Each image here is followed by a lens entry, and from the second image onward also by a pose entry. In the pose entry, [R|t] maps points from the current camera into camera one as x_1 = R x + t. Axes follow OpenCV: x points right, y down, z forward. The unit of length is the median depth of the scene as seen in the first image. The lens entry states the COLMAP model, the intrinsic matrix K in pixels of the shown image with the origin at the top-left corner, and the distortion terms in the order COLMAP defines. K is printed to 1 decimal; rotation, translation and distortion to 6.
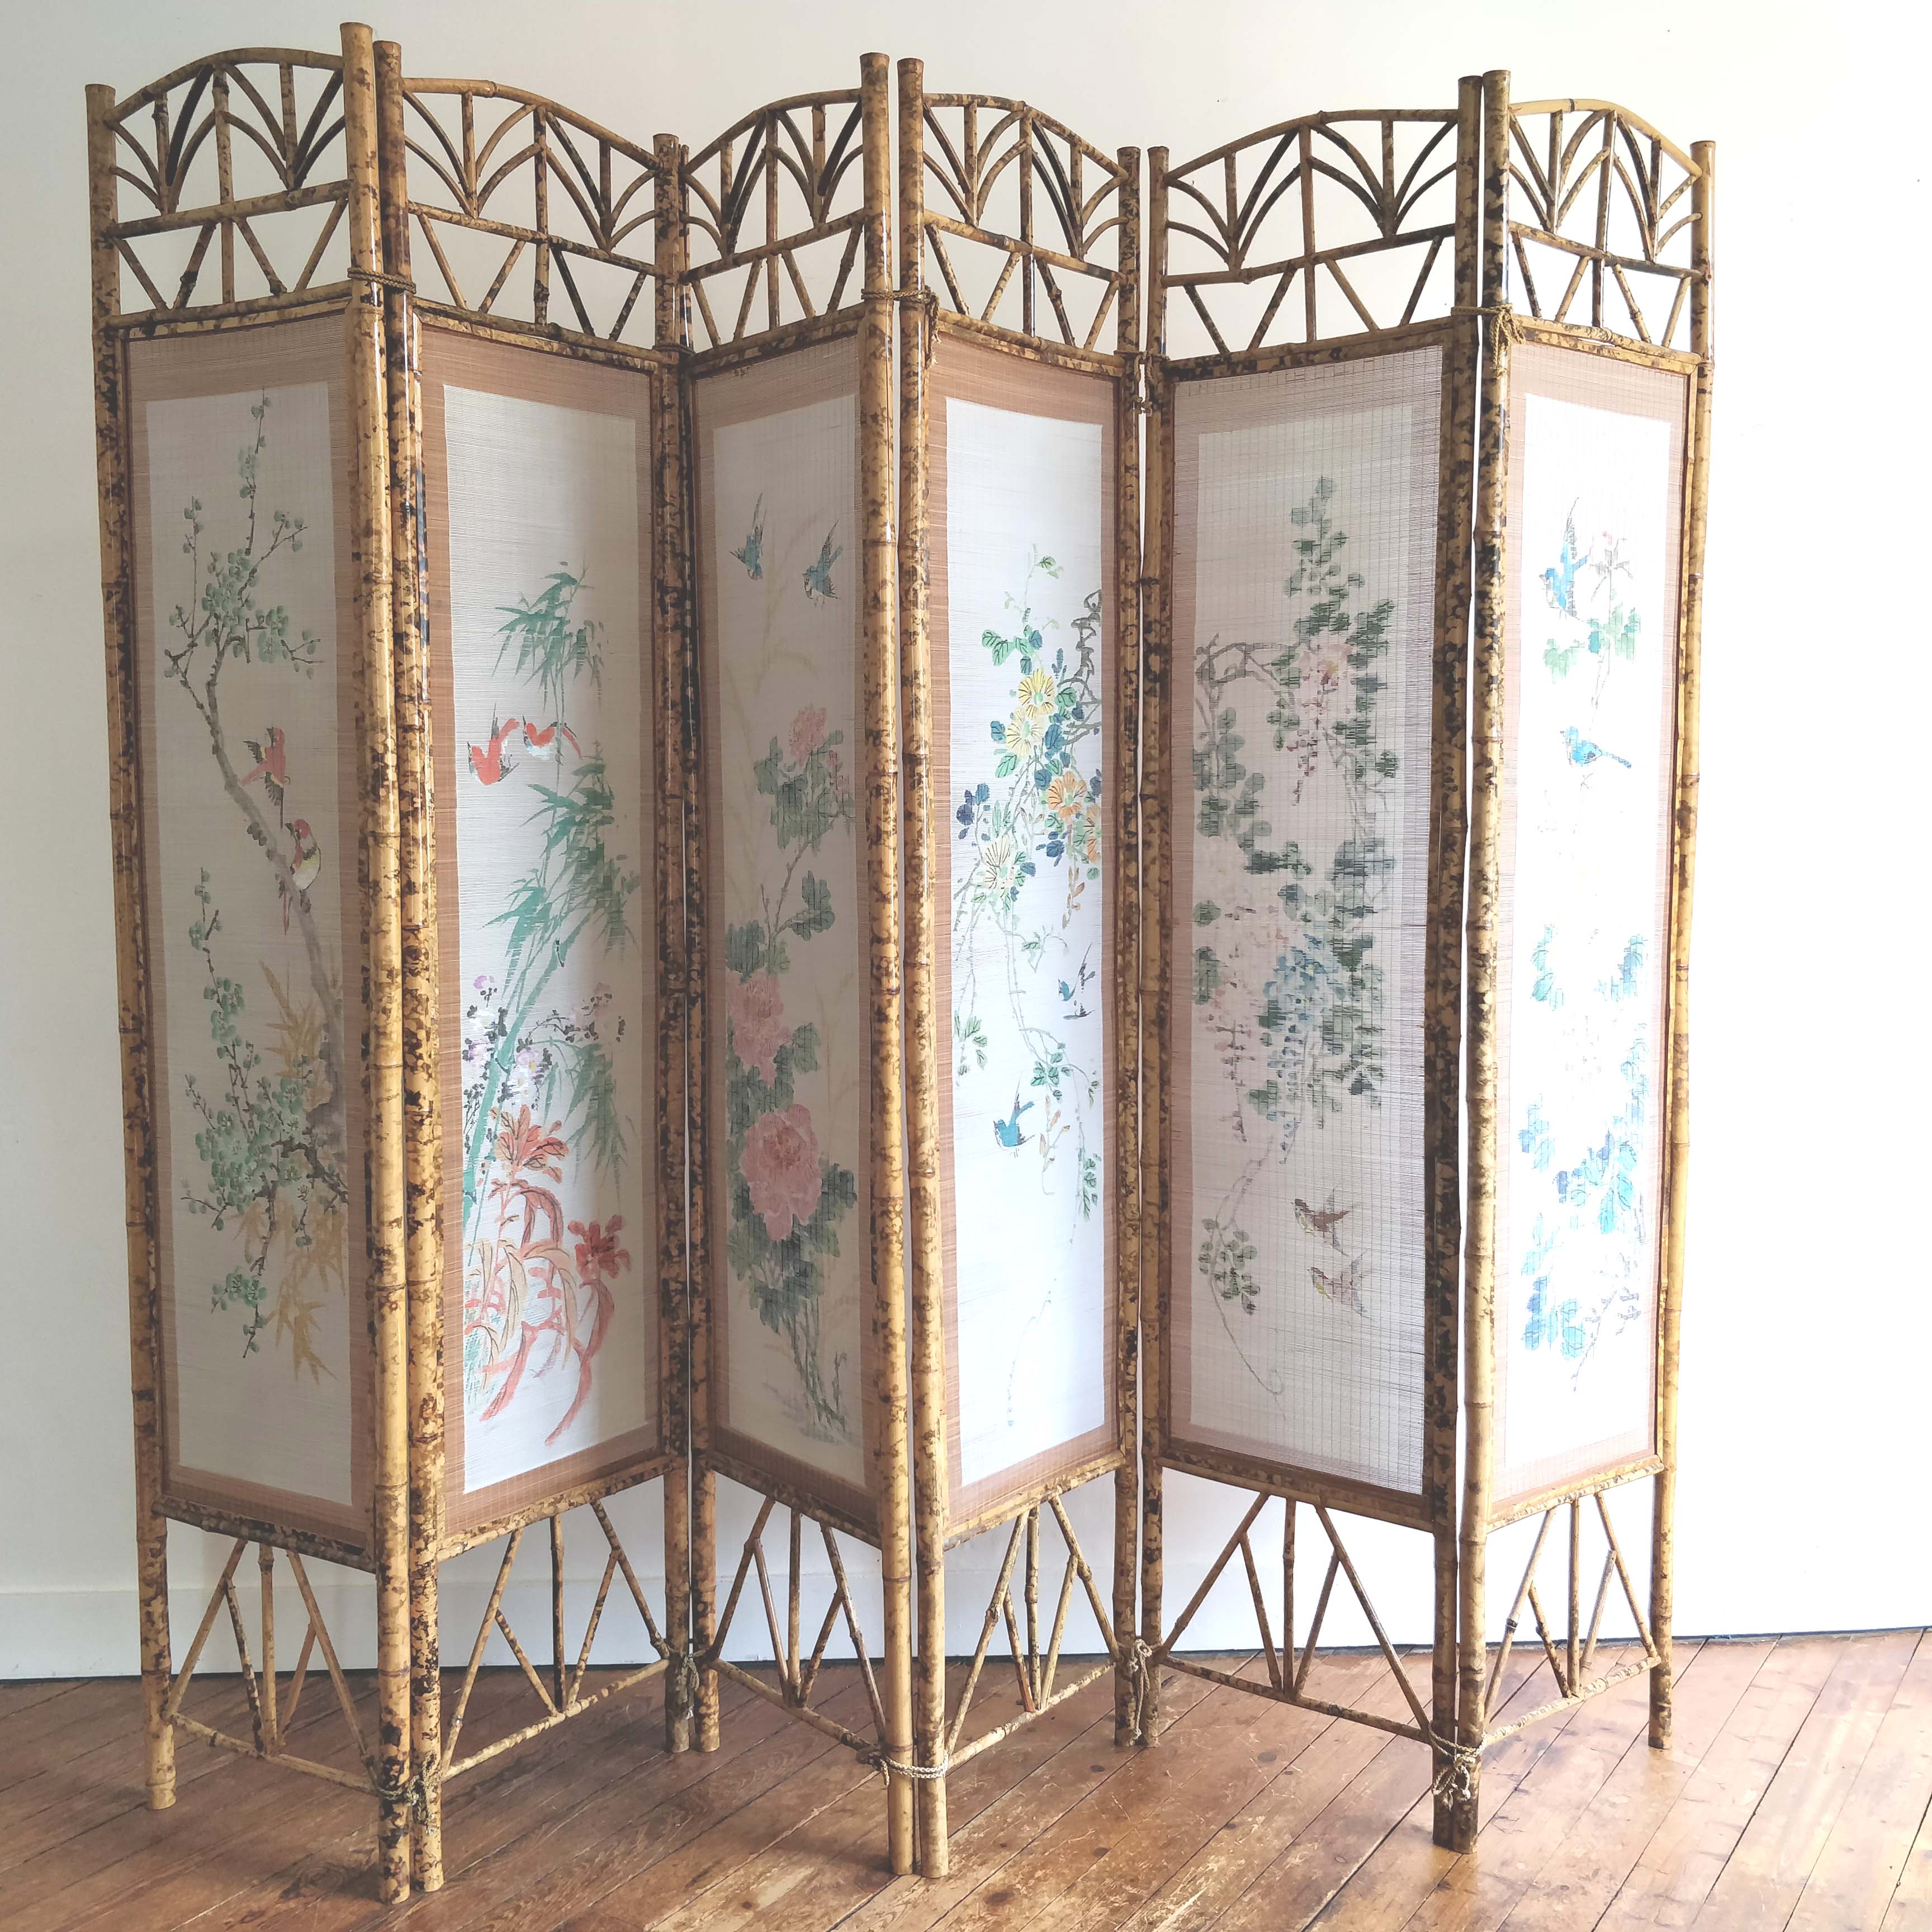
lens RADIAL K [[2005.6, 0, 1011.7], [0, 2005.6, 951.1], [0, 0, 1]] dist [0.245975, -0.780868]
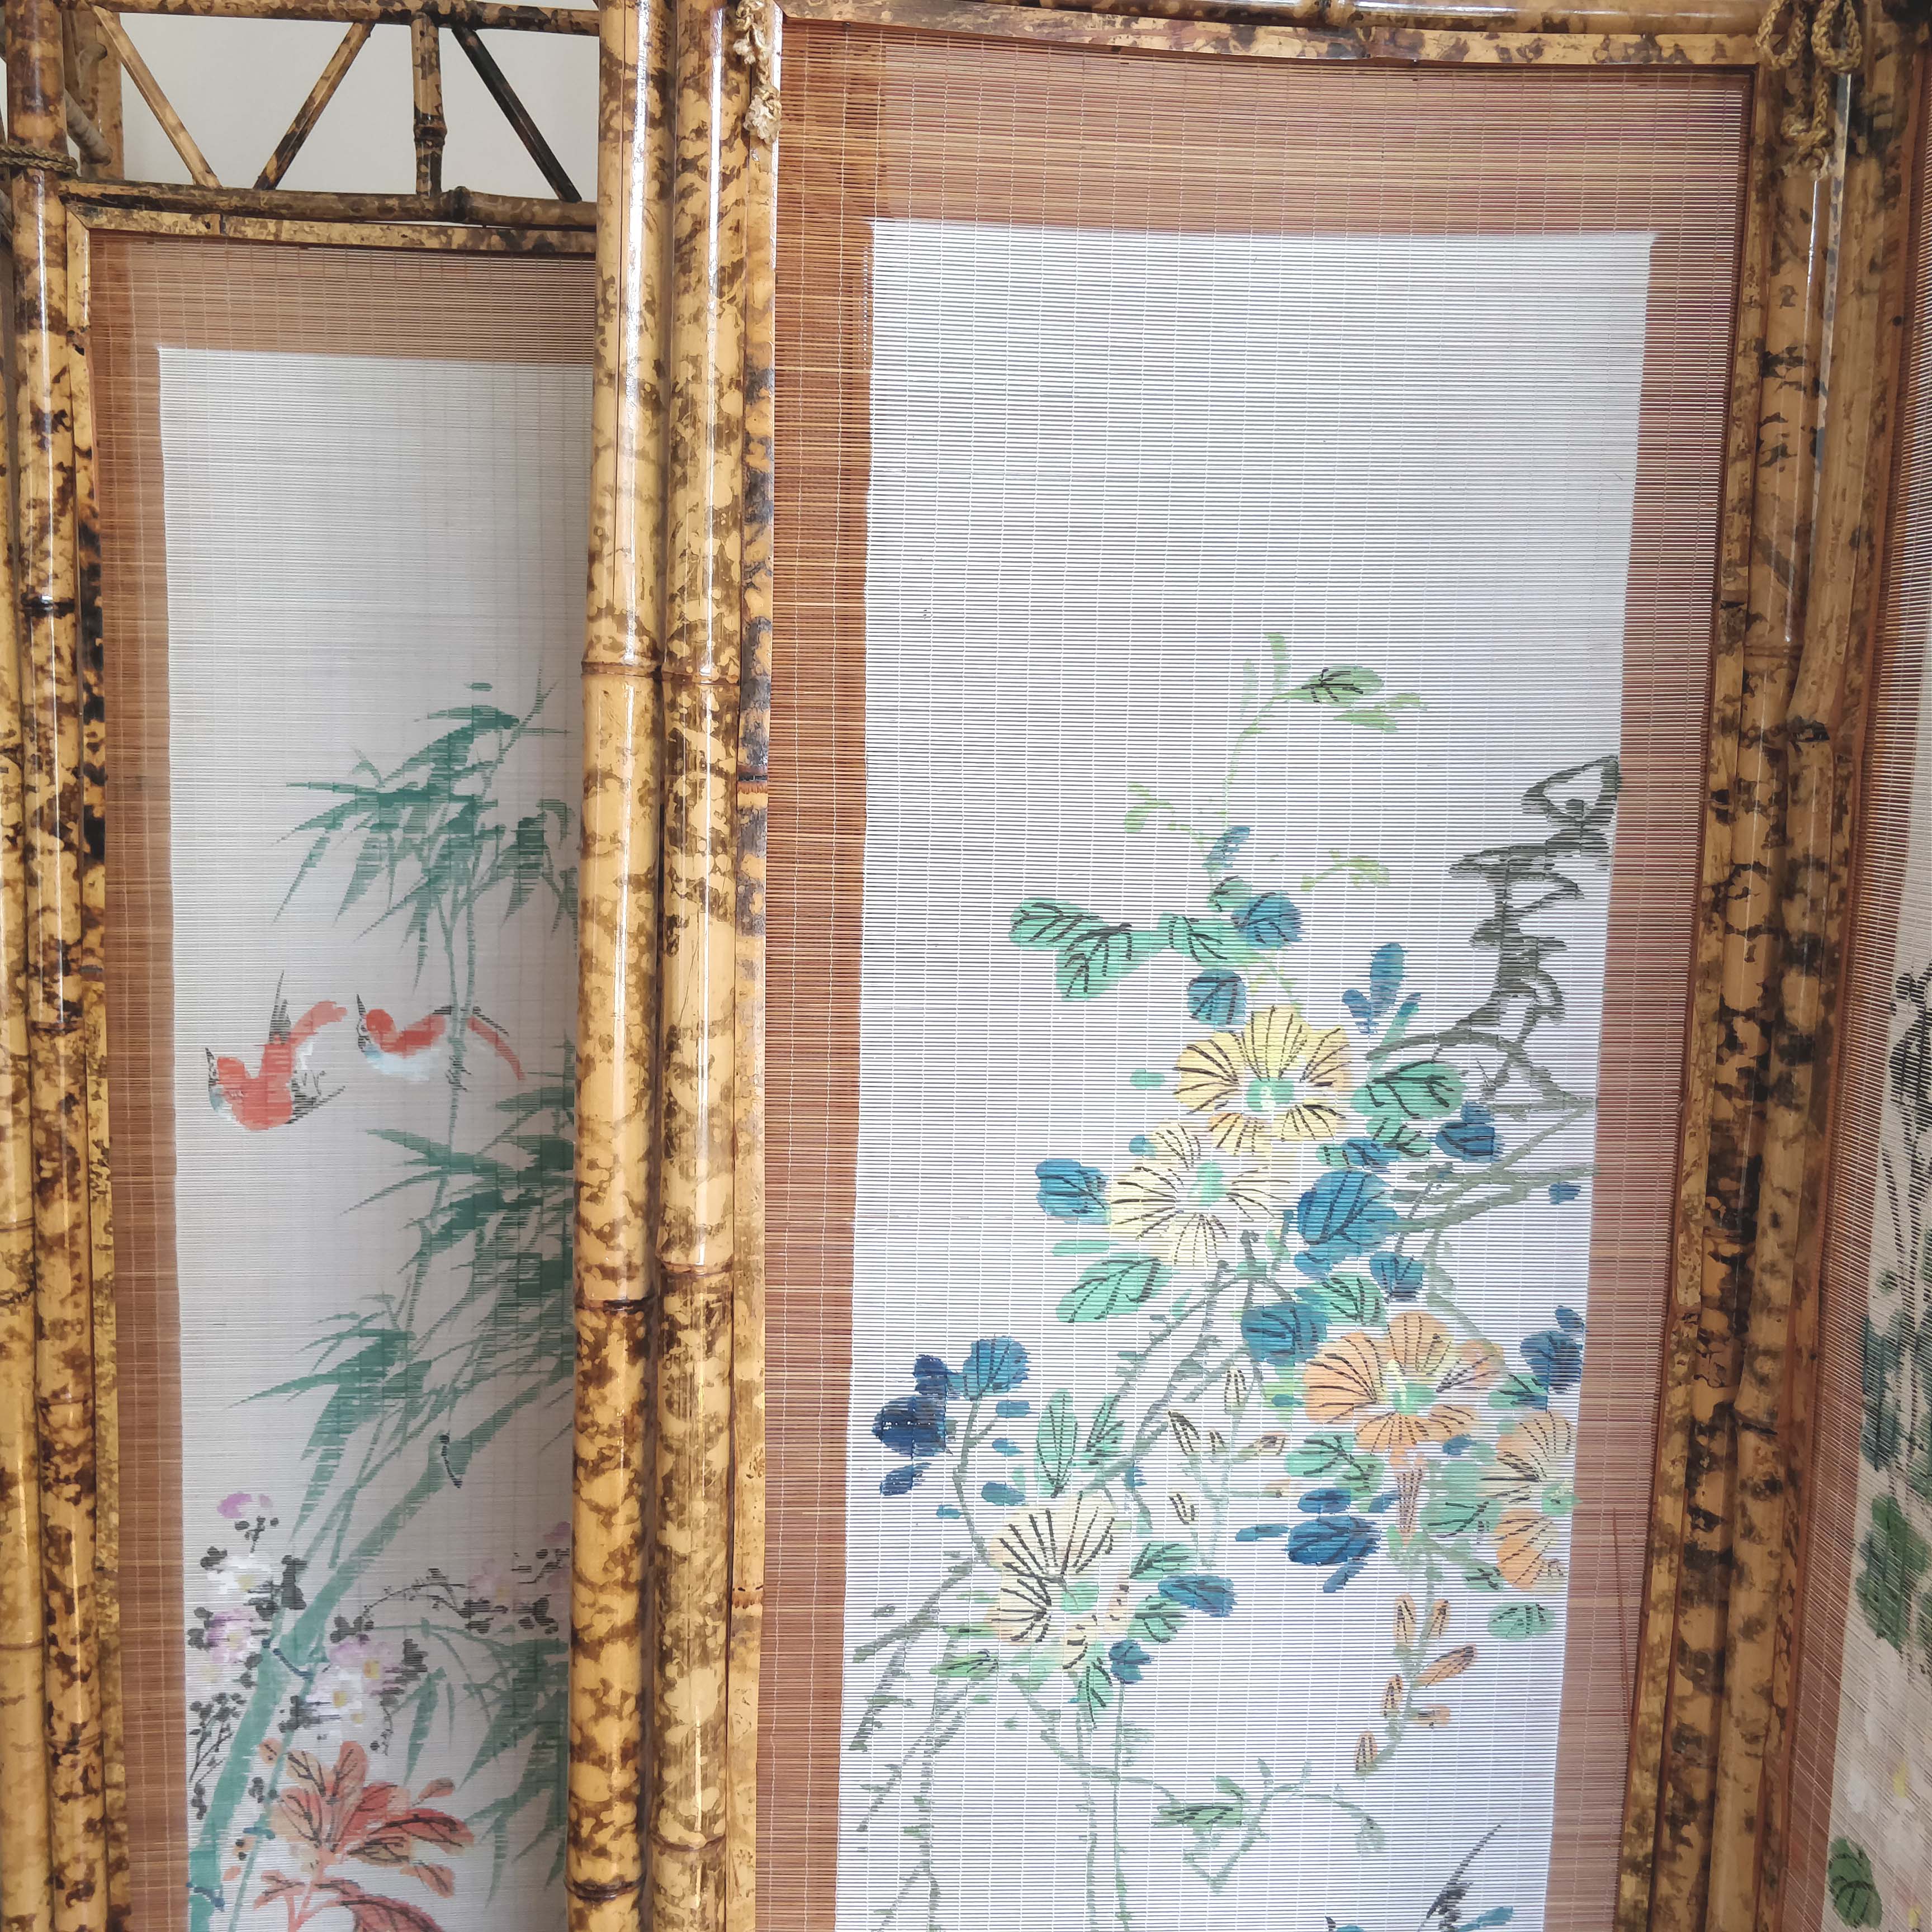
lens RADIAL K [[2087.8, 0, 987.3], [0, 2087.8, 962.0], [0, 0, 1]] dist [0.129640, -0.319306]
pose [[0.669230, 0.110351, -0.734815, 0.232681], [-0.097492, 0.993402, 0.060394, -0.164239], [0.736632, 0.031221, 0.675573, 0.738886]]
